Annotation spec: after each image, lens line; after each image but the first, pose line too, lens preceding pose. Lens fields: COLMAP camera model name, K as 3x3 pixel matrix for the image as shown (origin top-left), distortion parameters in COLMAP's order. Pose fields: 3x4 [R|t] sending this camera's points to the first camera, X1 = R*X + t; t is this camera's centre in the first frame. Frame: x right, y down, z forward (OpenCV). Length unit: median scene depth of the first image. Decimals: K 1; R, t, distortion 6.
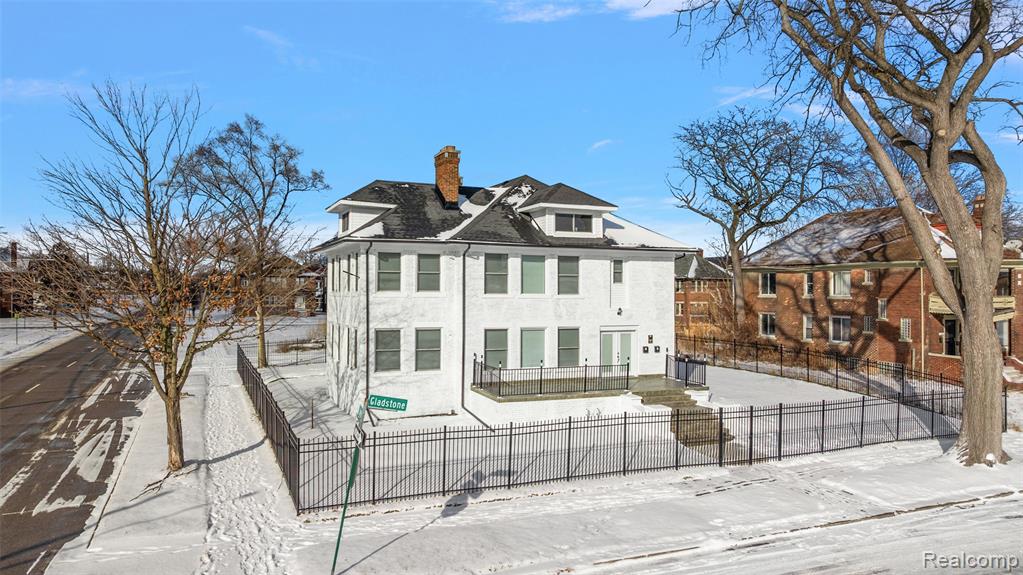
lens RADIAL K [[729.8, 0, 516.6], [0, 729.8, 282.3], [0, 0, 1]] dist [-0.021060, 0.011045]
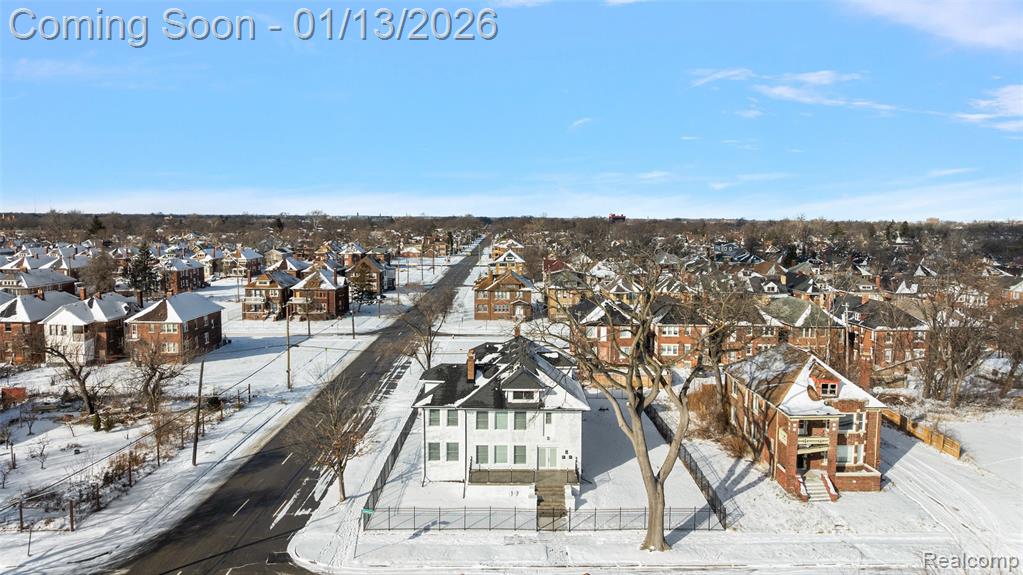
lens RADIAL K [[729.8, 0, 516.6], [0, 729.8, 282.3], [0, 0, 1]] dist [-0.021060, 0.011045]
pose [[0.922247, 0.034438, -0.385064, 0.893125], [0.001139, 0.995778, 0.091785, -0.623751], [0.386599, -0.085087, 0.918315, -0.915451]]
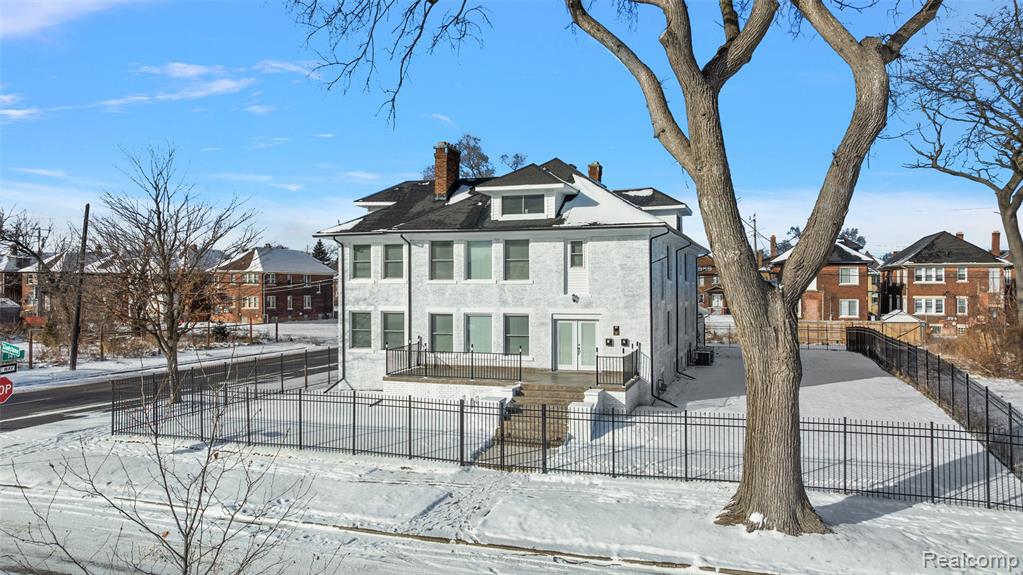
lens RADIAL K [[729.8, 0, 516.6], [0, 729.8, 282.3], [0, 0, 1]] dist [-0.021060, 0.011045]
pose [[0.739102, -0.013071, -0.673466, 0.758620], [0.011382, 0.999911, -0.006916, 0.028210], [0.673497, -0.002554, 0.739185, 0.311356]]
